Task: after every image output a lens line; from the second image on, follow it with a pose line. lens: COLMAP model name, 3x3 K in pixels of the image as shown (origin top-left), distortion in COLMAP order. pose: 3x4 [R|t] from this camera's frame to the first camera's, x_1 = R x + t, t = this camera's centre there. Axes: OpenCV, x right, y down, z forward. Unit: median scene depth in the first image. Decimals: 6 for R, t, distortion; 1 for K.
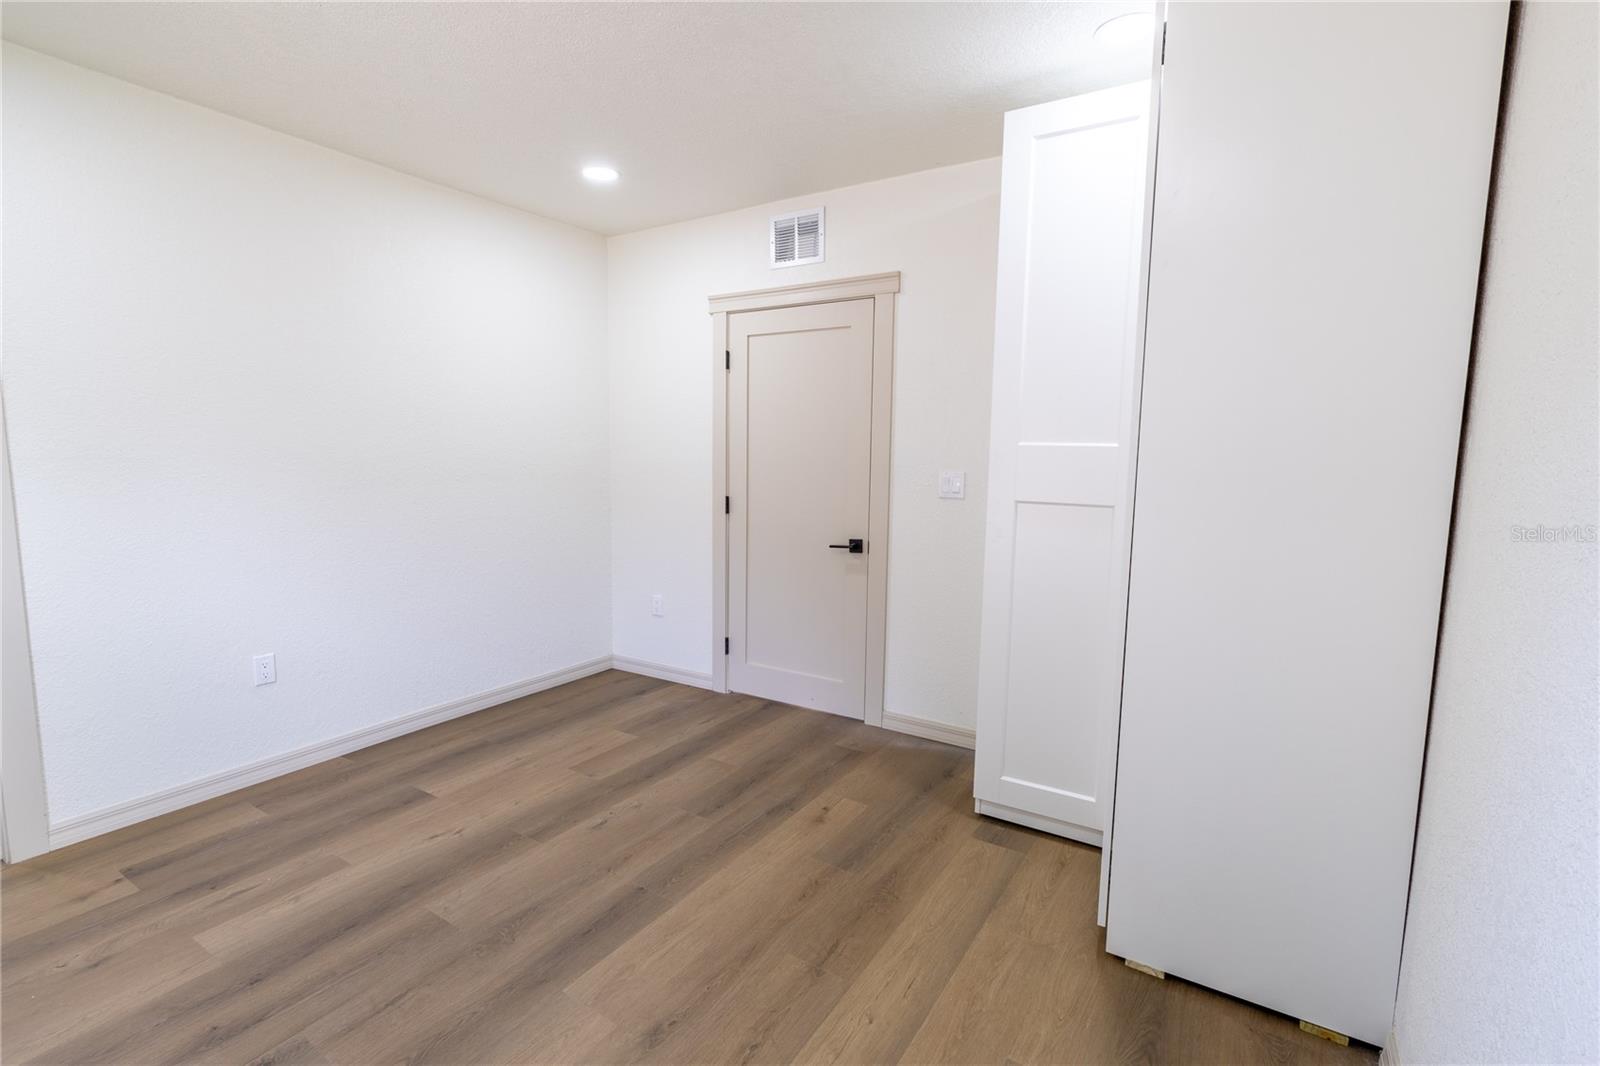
lens RADIAL K [[750.1, 0, 794.9], [0, 750.1, 527.3], [0, 0, 1]] dist [-0.003115, 0.002109]
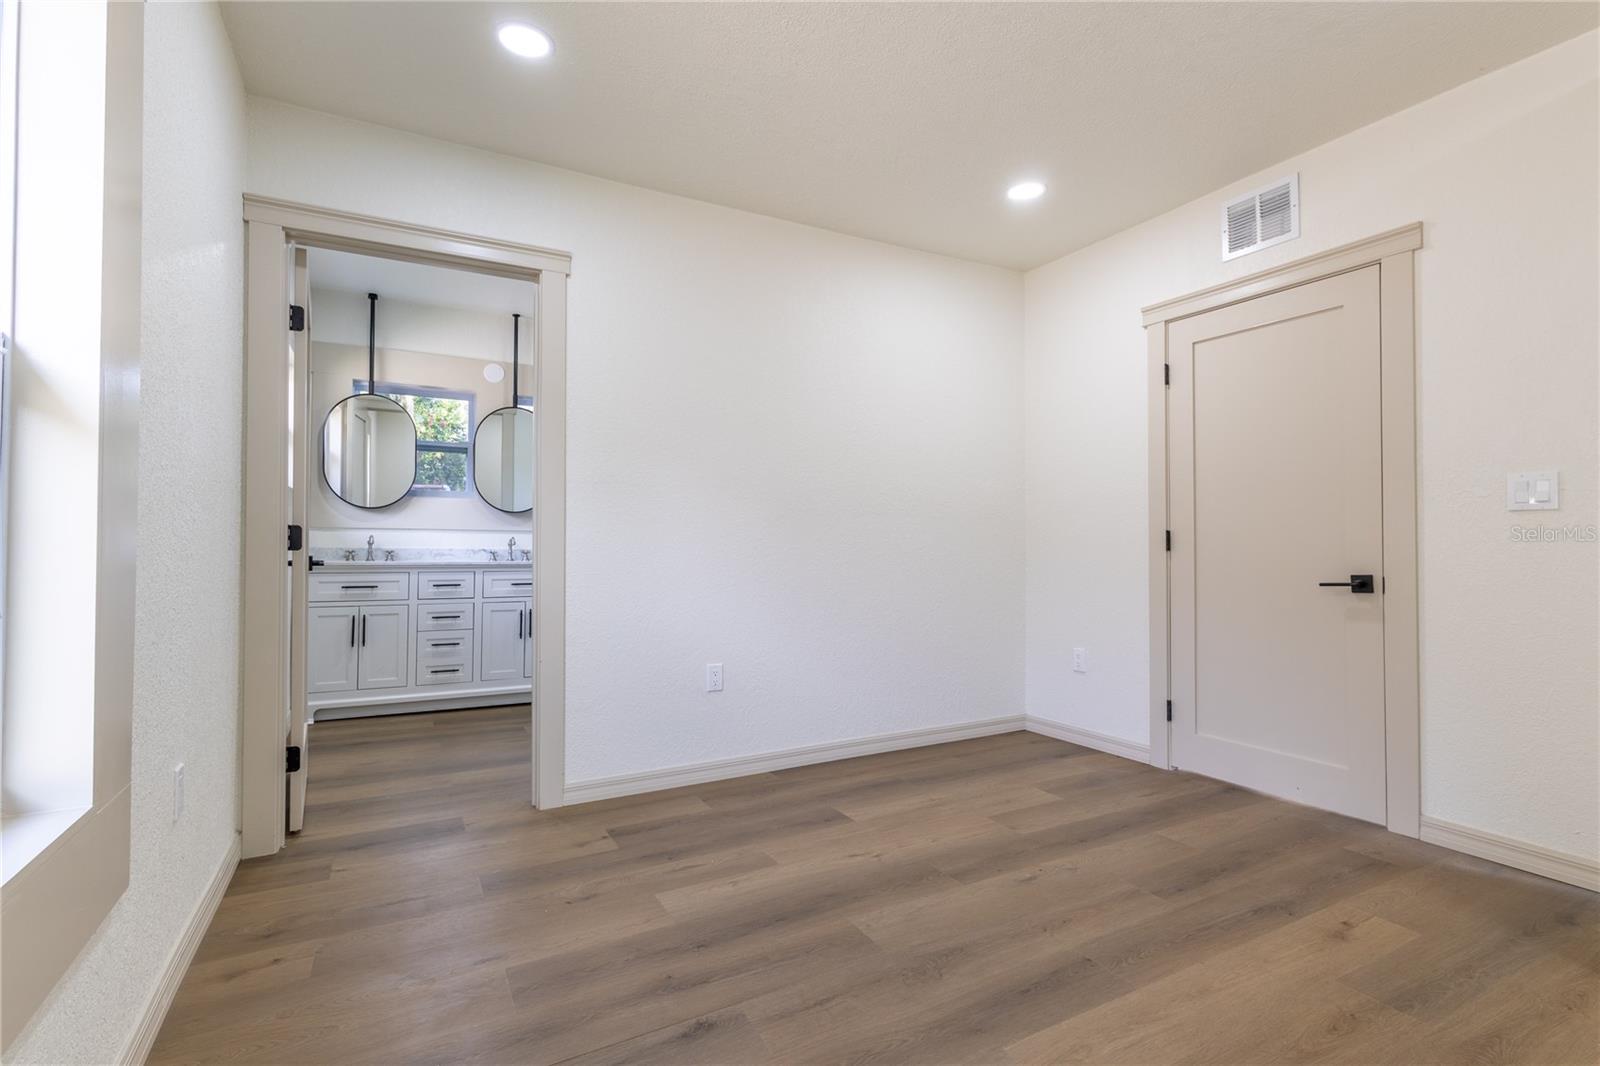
lens RADIAL K [[750.1, 0, 785.8], [0, 750.1, 532.8], [0, 0, 1]] dist [-0.003115, 0.002109]
pose [[0.873515, -0.022701, -0.486267, -0.069515], [-0.044675, 0.990958, -0.126515, 0.112735], [0.484742, 0.132236, 0.864603, 0.058994]]
